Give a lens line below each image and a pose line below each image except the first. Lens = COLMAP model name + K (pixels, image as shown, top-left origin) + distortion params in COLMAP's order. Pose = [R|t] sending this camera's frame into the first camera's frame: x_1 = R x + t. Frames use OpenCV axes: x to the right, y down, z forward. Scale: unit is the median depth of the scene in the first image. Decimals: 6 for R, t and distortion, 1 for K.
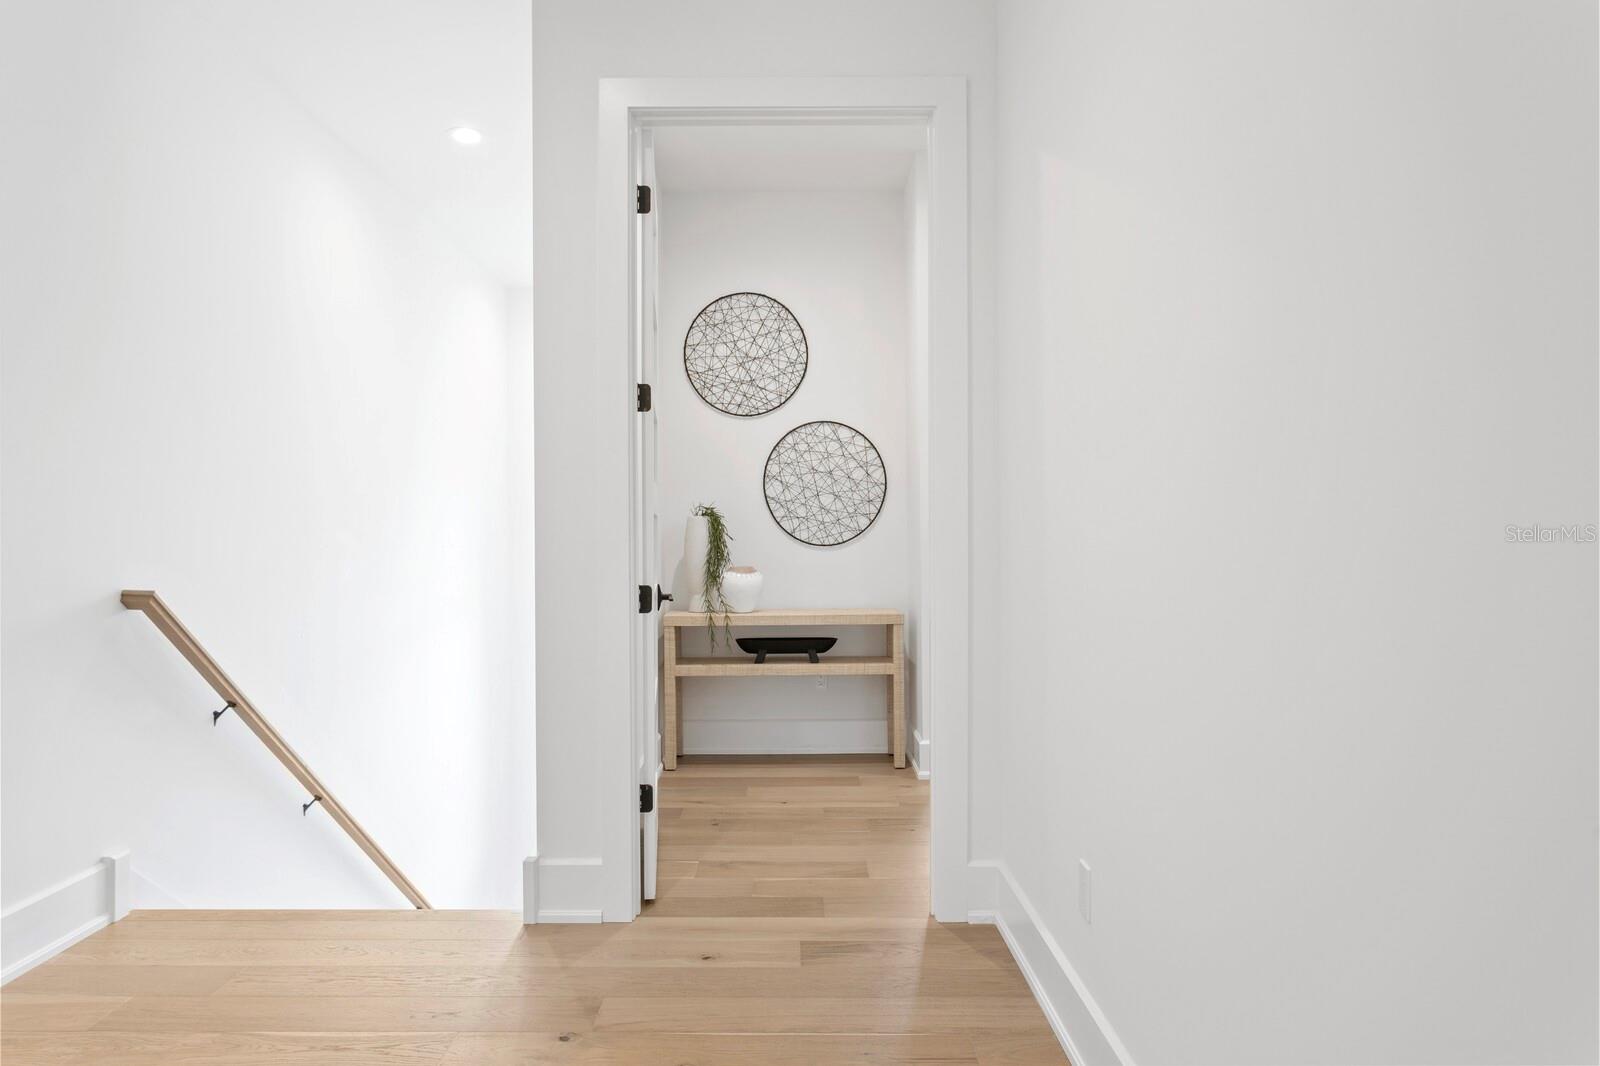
lens RADIAL K [[1142.0, 0, 806.1], [0, 1142.0, 528.3], [0, 0, 1]] dist [-0.005546, -0.000042]
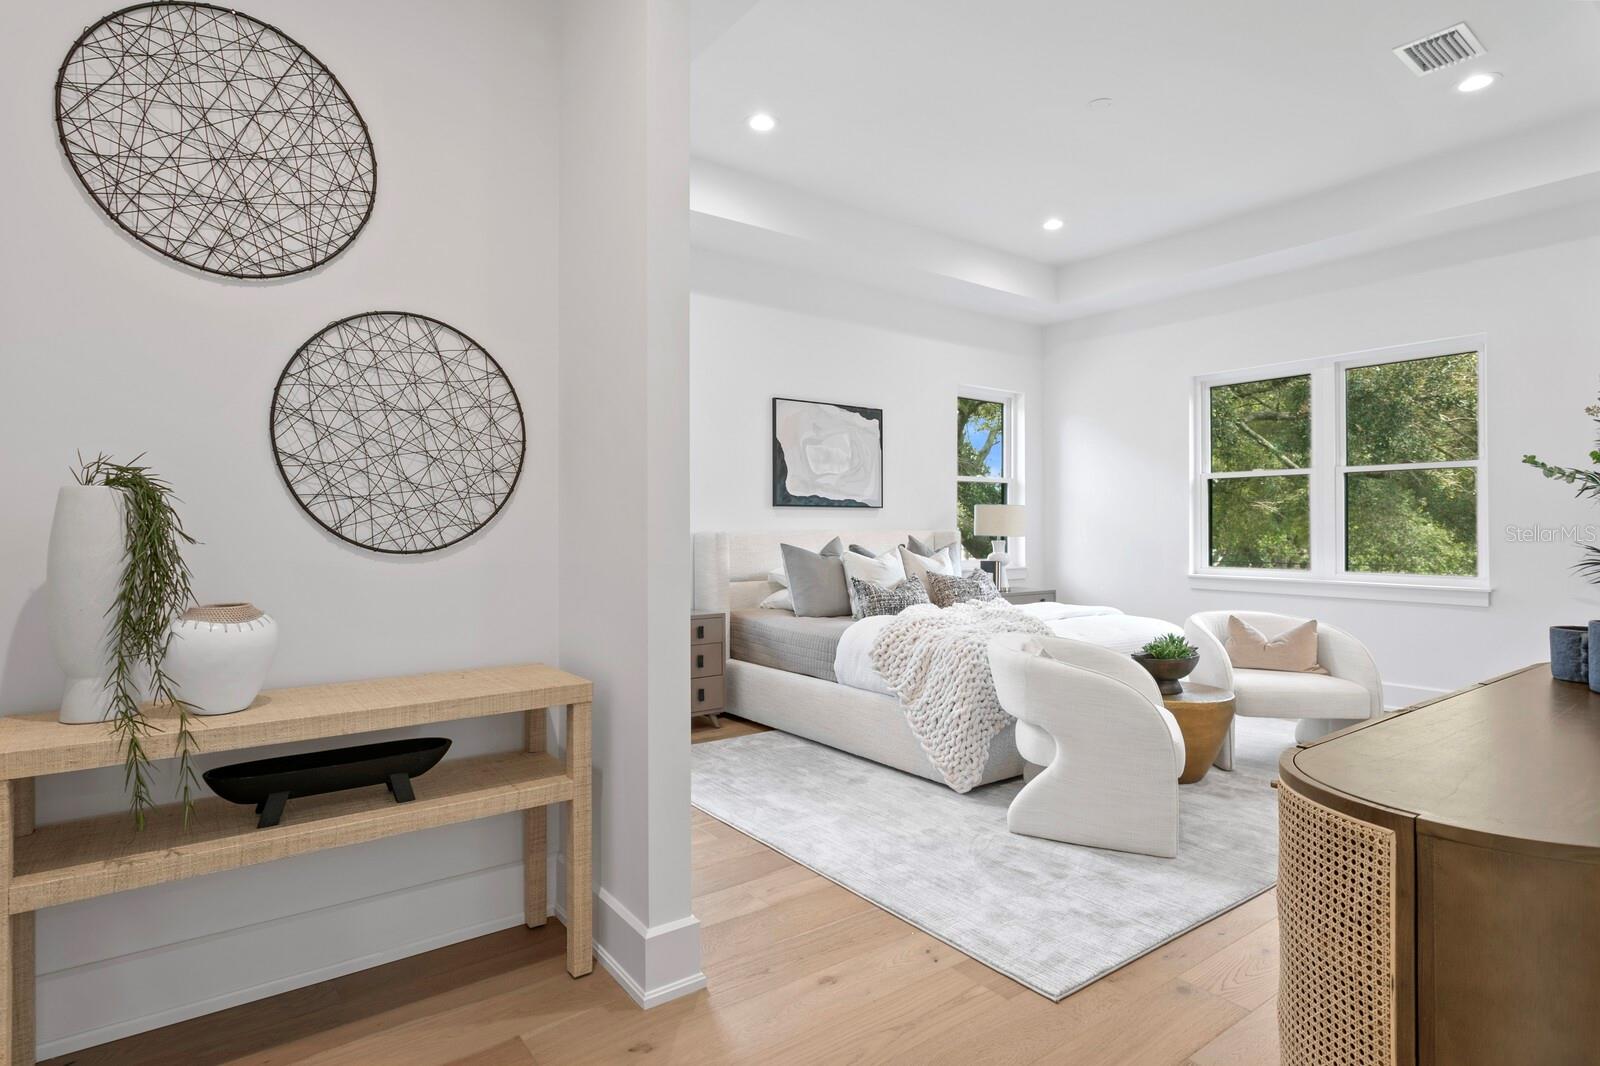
lens RADIAL K [[835.1, 0, 778.3], [0, 835.1, 519.5], [0, 0, 1]] dist [-0.004927, 0.004103]
pose [[0.819679, 0.013101, 0.572673, -0.062508], [-0.008419, 0.999906, -0.010825, 0.002633], [-0.572761, 0.004051, 0.819712, 0.595056]]
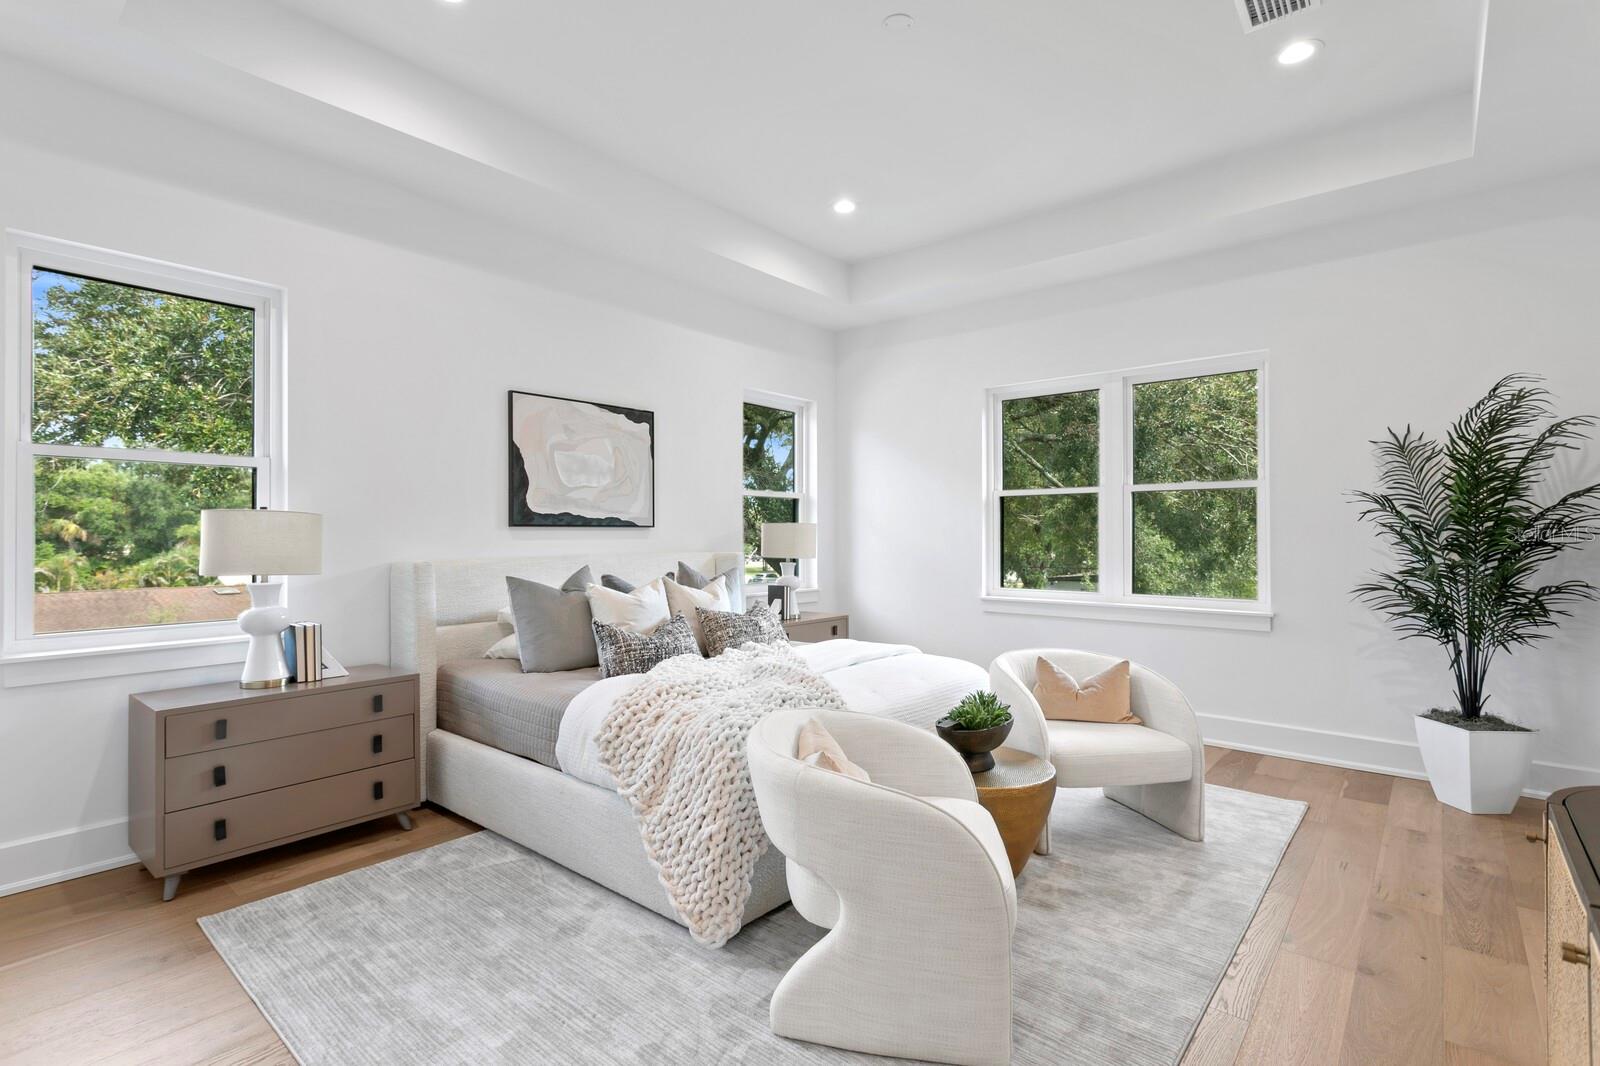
lens RADIAL K [[780.4, 0, 789.4], [0, 780.4, 528.9], [0, 0, 1]] dist [-0.002480, 0.000080]
pose [[0.660171, 0.012205, 0.751016, 0.010539], [-0.004914, 0.999917, -0.011930, -0.003992], [-0.751099, 0.004185, 0.660176, 0.646623]]
